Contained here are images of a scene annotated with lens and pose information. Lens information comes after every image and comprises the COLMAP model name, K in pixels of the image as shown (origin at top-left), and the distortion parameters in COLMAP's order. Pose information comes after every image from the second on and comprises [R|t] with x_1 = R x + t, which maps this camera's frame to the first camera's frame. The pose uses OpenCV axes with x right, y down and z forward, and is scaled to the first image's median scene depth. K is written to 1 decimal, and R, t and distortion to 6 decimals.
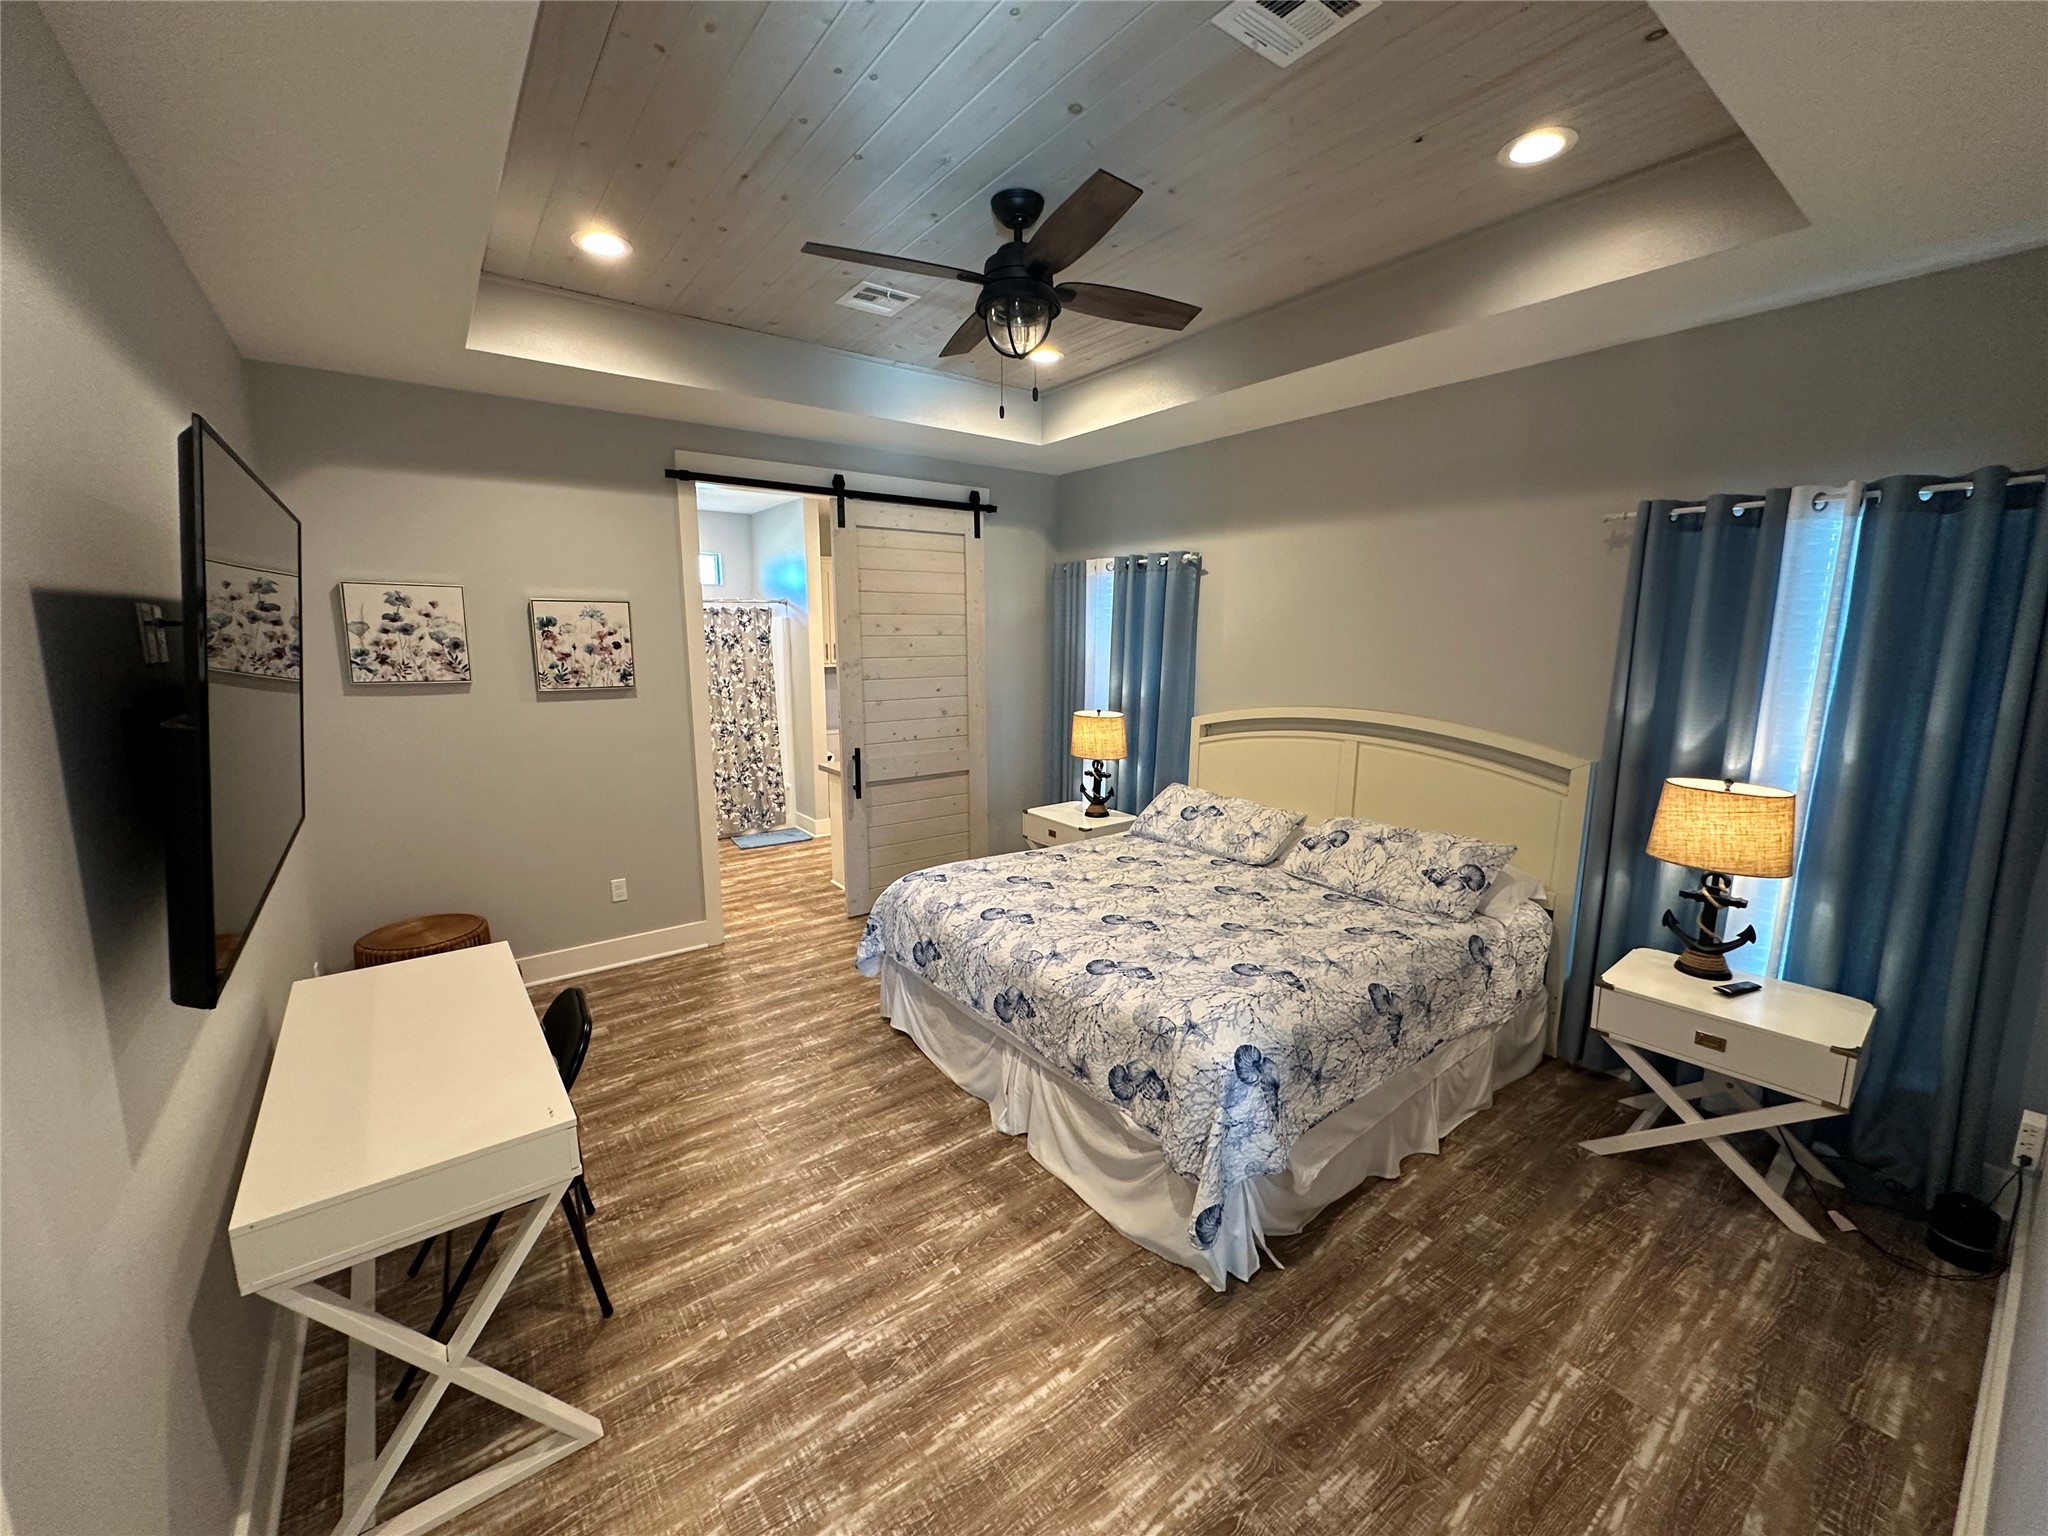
lens RADIAL K [[815.7, 0, 1023.5], [0, 815.7, 770.1], [0, 0, 1]] dist [-0.002370, 0.000538]
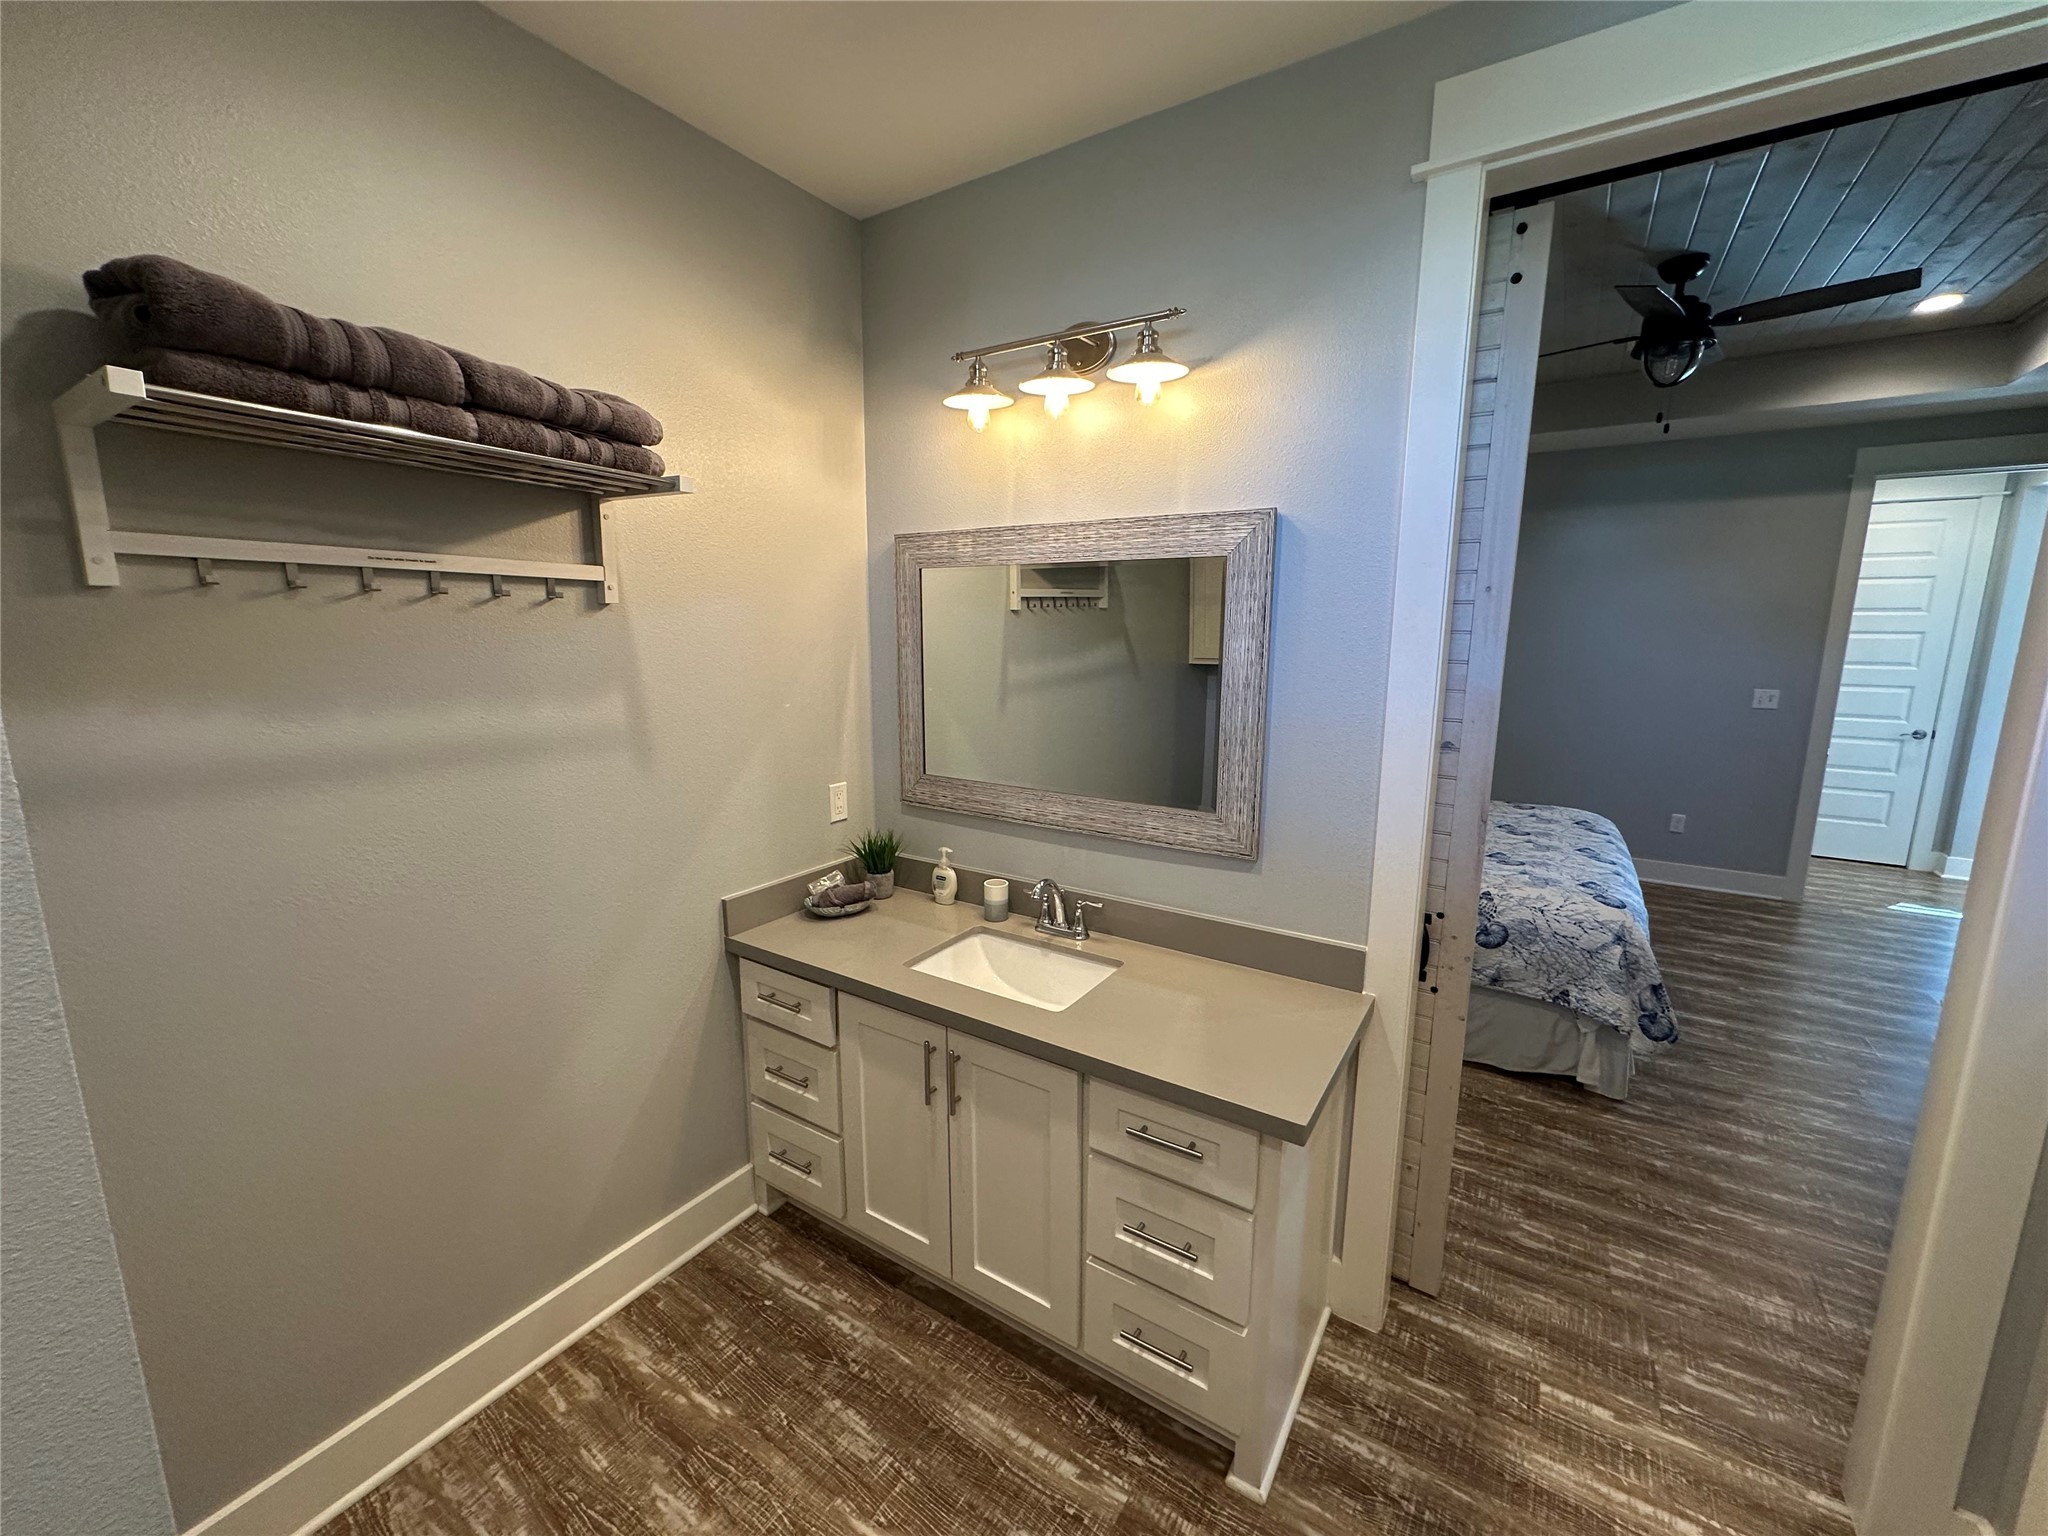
lens RADIAL K [[815.7, 0, 1038.8], [0, 815.7, 766.3], [0, 0, 1]] dist [-0.002370, 0.000538]
pose [[-0.347328, -0.162904, 0.923485, -0.816462], [0.154953, 0.961287, 0.227851, -0.335954], [-0.924853, 0.222236, -0.308639, 2.134427]]
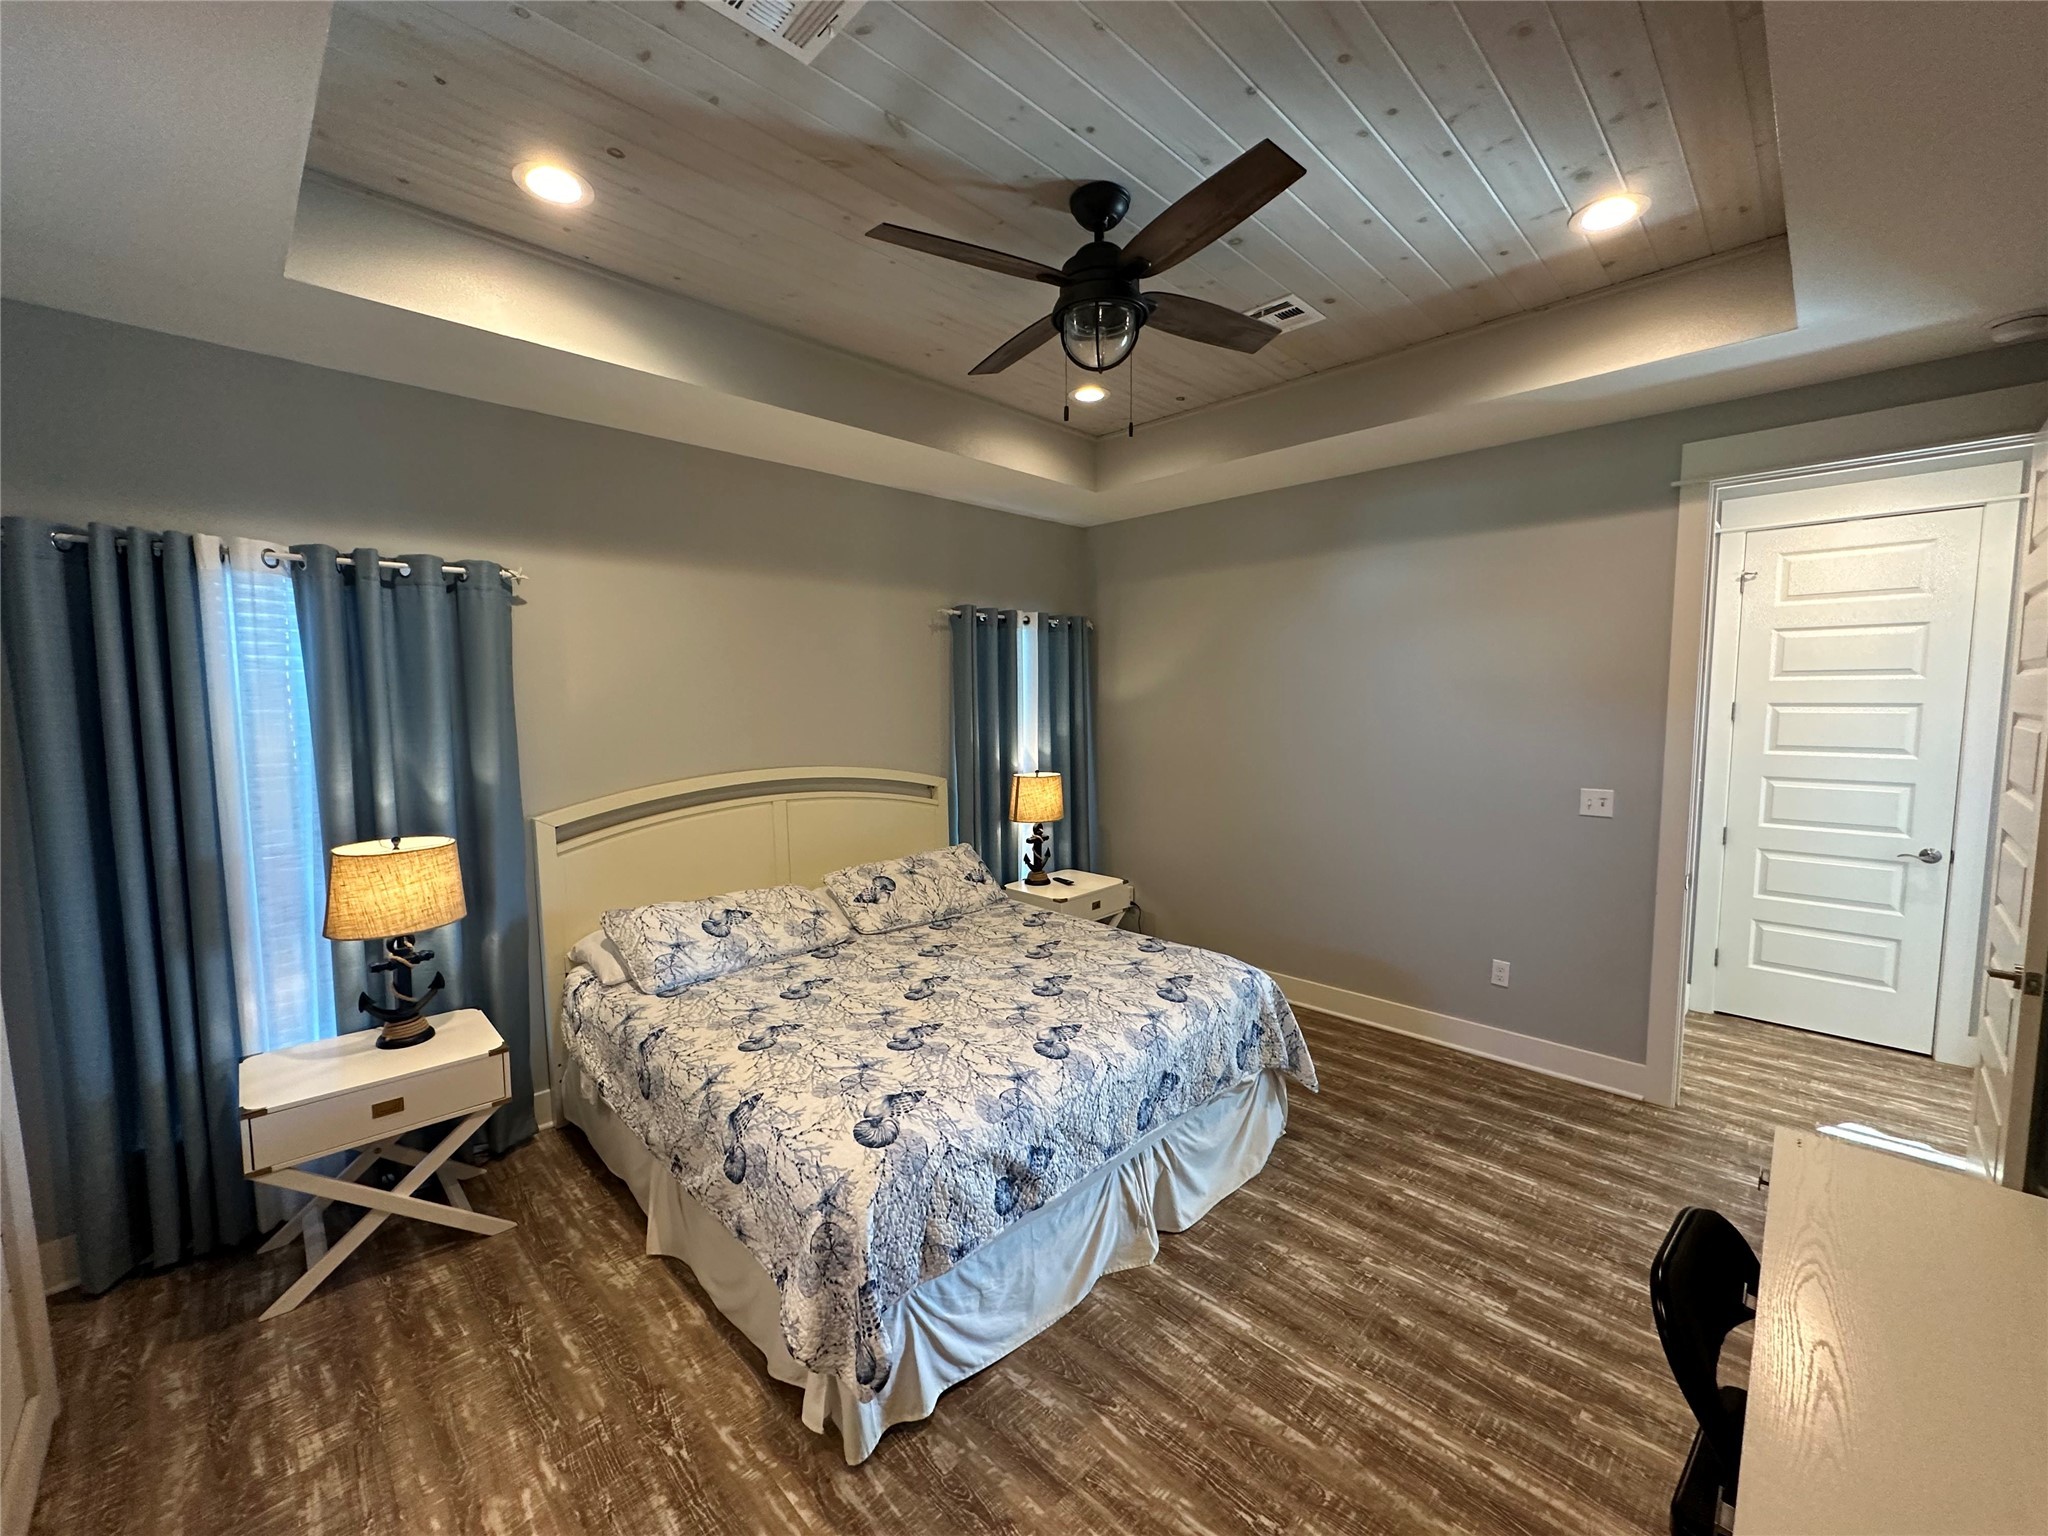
lens RADIAL K [[815.7, 0, 1028.7], [0, 815.7, 767.6], [0, 0, 1]] dist [-0.002370, 0.000538]
pose [[-0.143307, -0.085271, 0.985998, -0.797541], [0.176026, 0.978200, 0.110181, -0.174953], [-0.973898, 0.189351, -0.125173, 1.122627]]
